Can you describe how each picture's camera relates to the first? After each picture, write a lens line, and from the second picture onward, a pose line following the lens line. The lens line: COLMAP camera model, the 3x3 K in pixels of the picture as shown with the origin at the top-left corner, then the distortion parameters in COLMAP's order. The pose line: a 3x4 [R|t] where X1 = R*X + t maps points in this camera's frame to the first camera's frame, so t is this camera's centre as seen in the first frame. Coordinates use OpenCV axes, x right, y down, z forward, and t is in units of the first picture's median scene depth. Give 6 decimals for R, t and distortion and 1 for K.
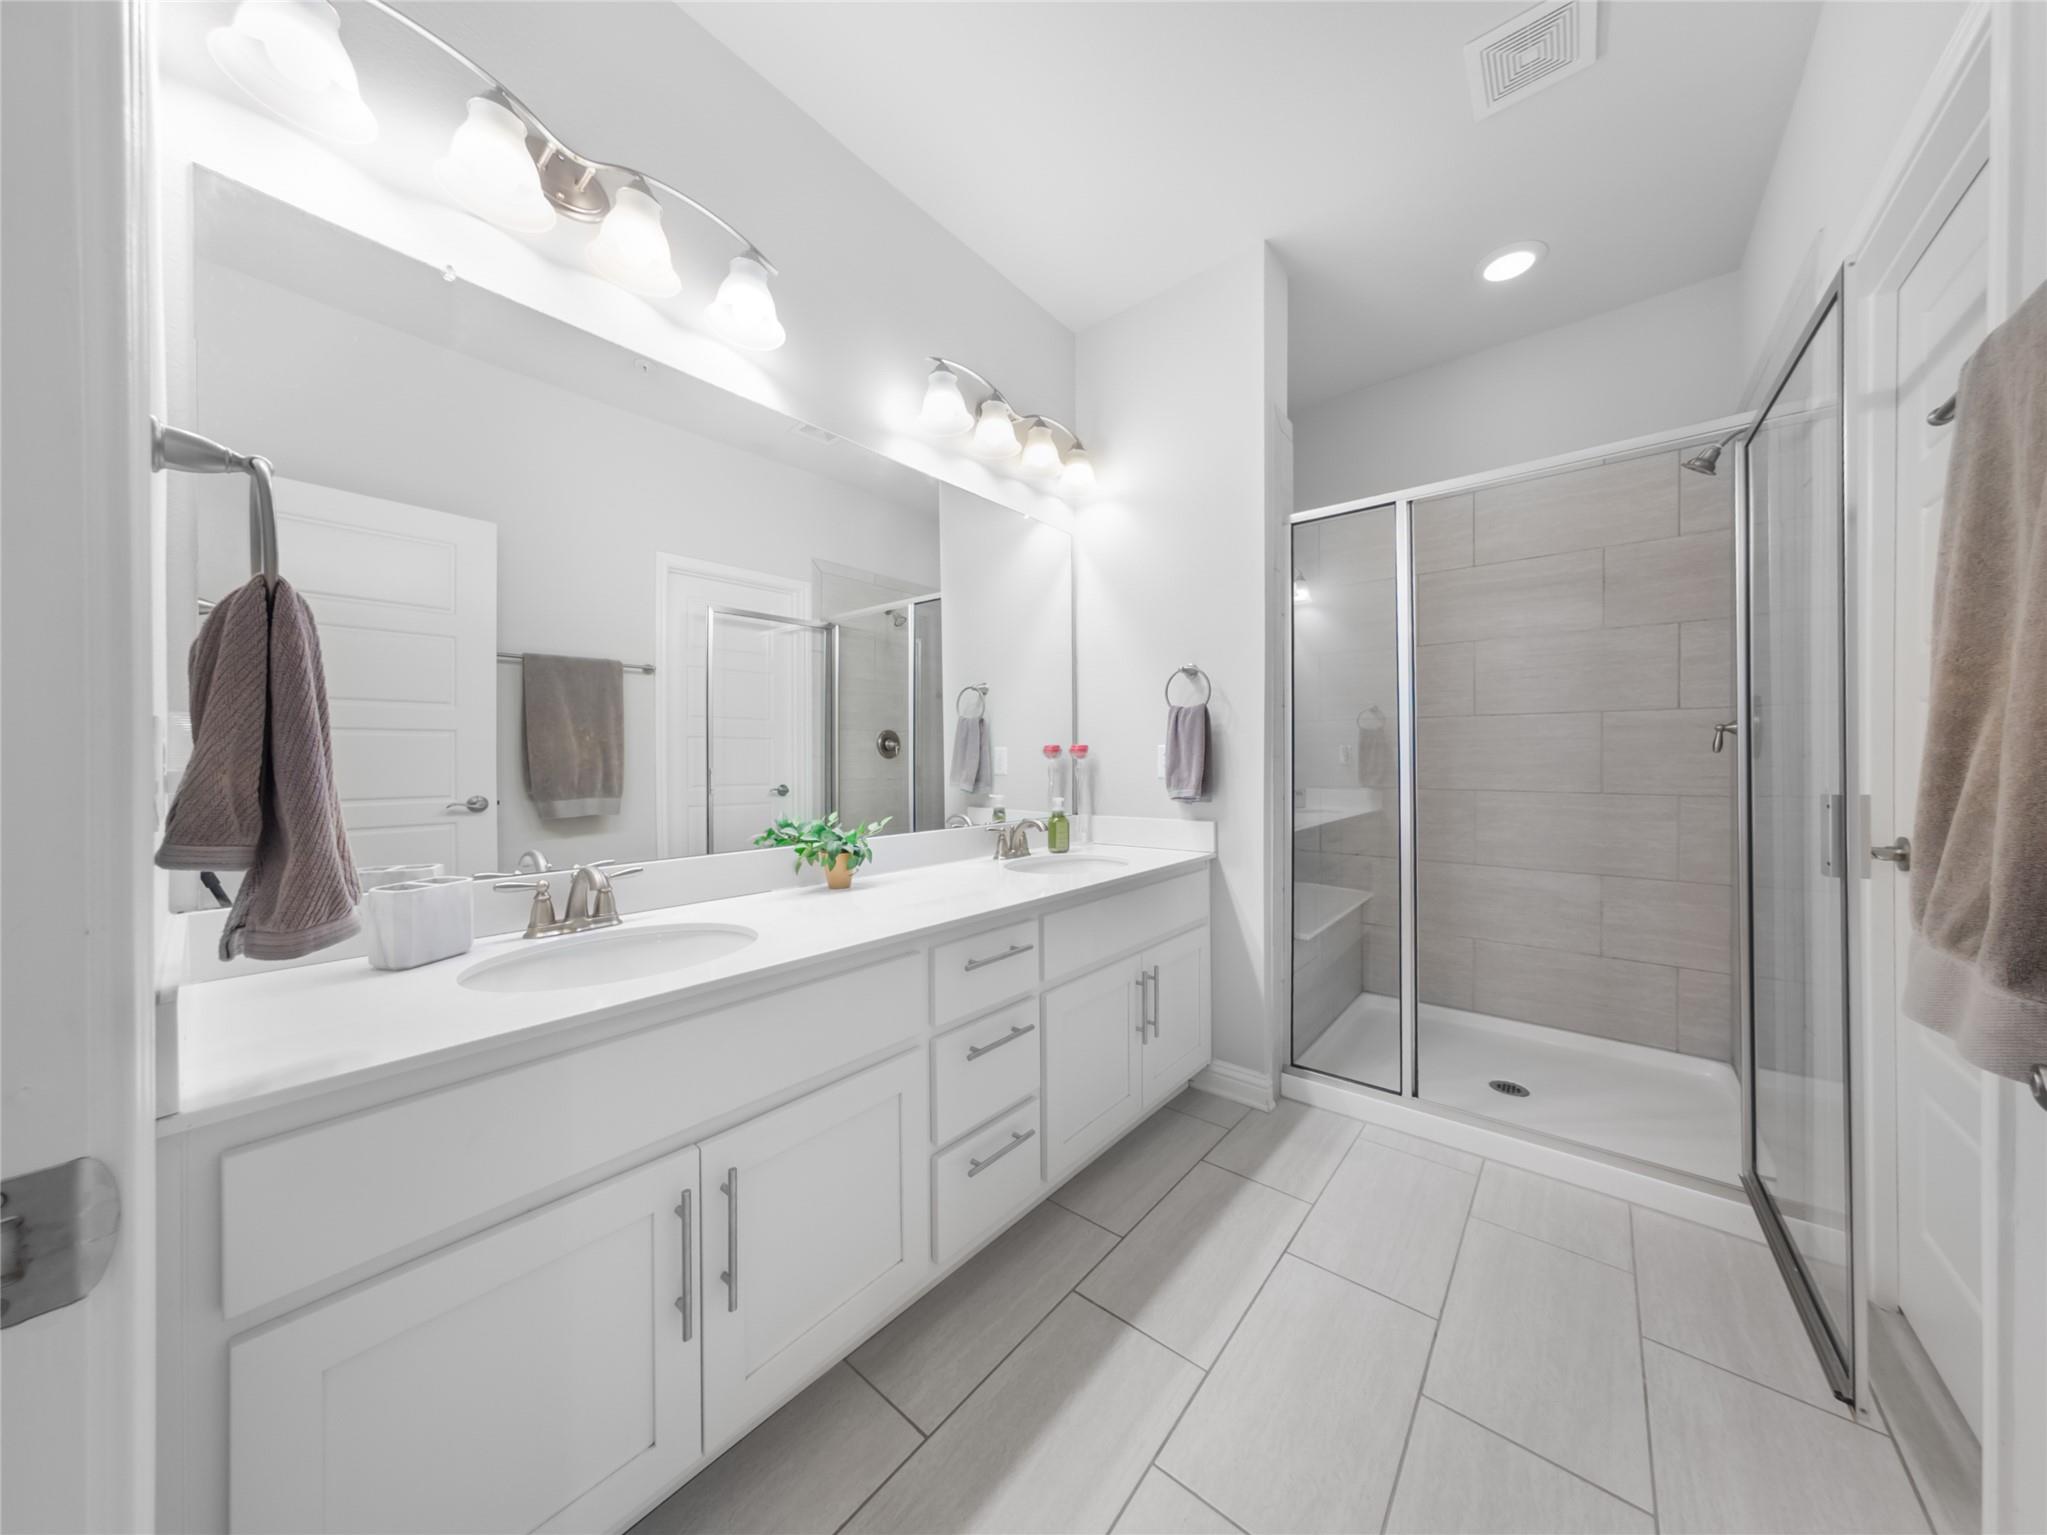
lens RADIAL K [[692.4, 0, 1023.7], [0, 692.4, 757.9], [0, 0, 1]] dist [-0.000066, 0.000017]
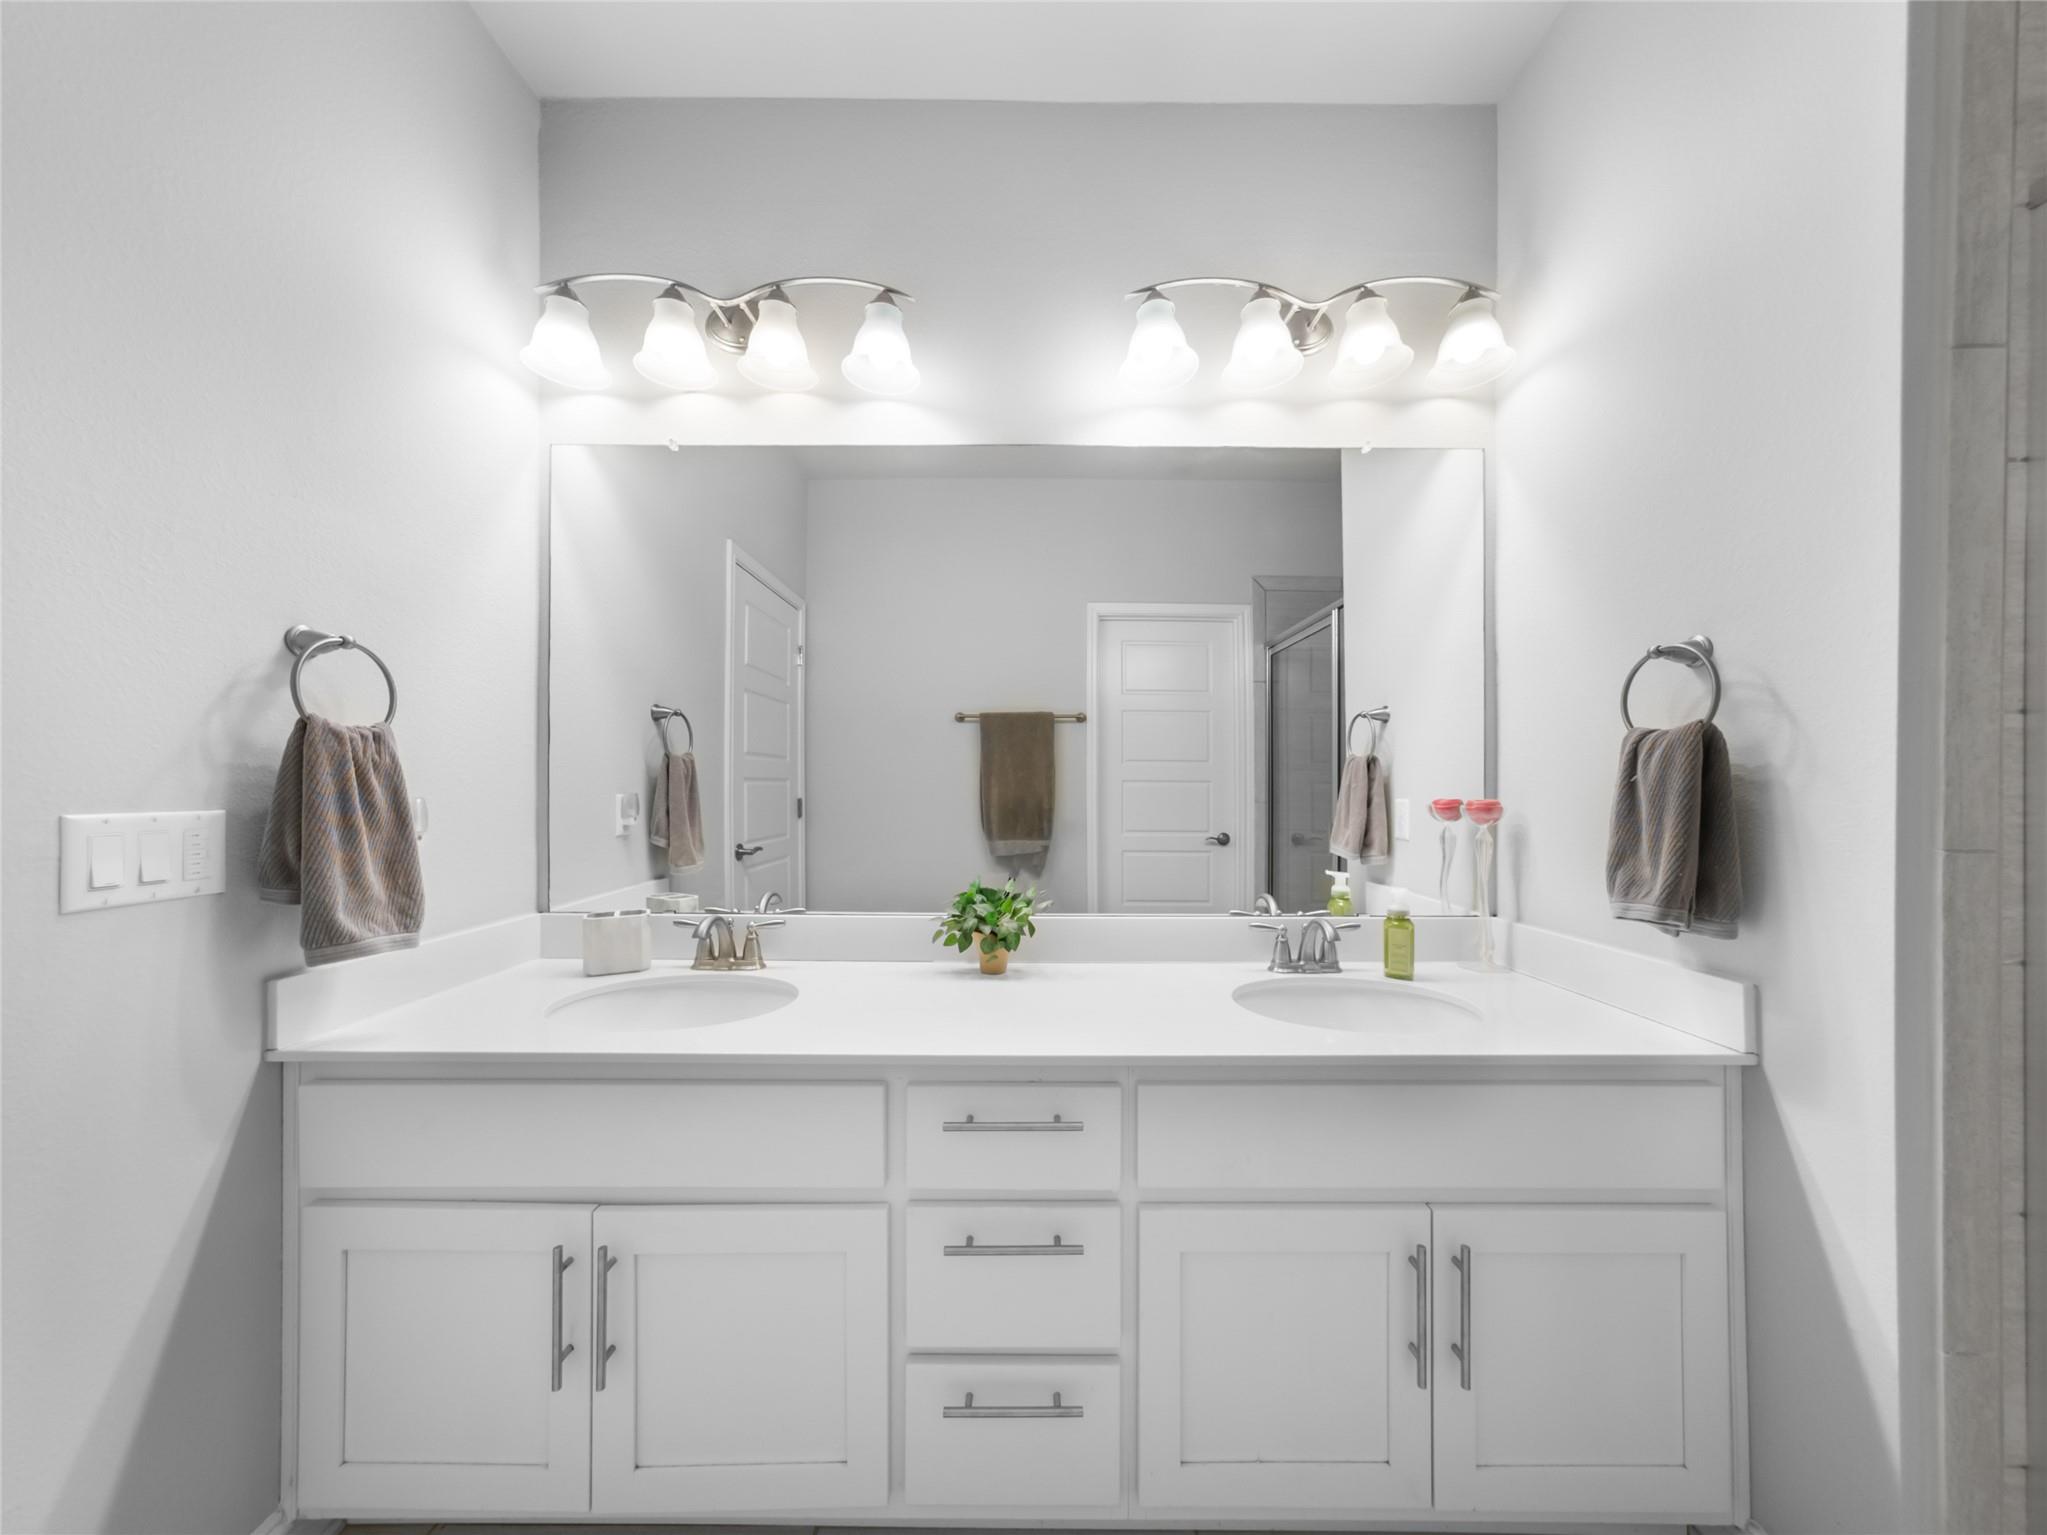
lens RADIAL K [[711.7, 0, 1024.0], [0, 711.7, 783.6], [0, 0, 1]] dist [-0.002193, -0.000004]
pose [[0.638791, -0.001533, -0.769379, 0.337573], [-0.004557, 0.999973, -0.005777, -0.031946], [0.769367, 0.007196, 0.638766, 0.360101]]
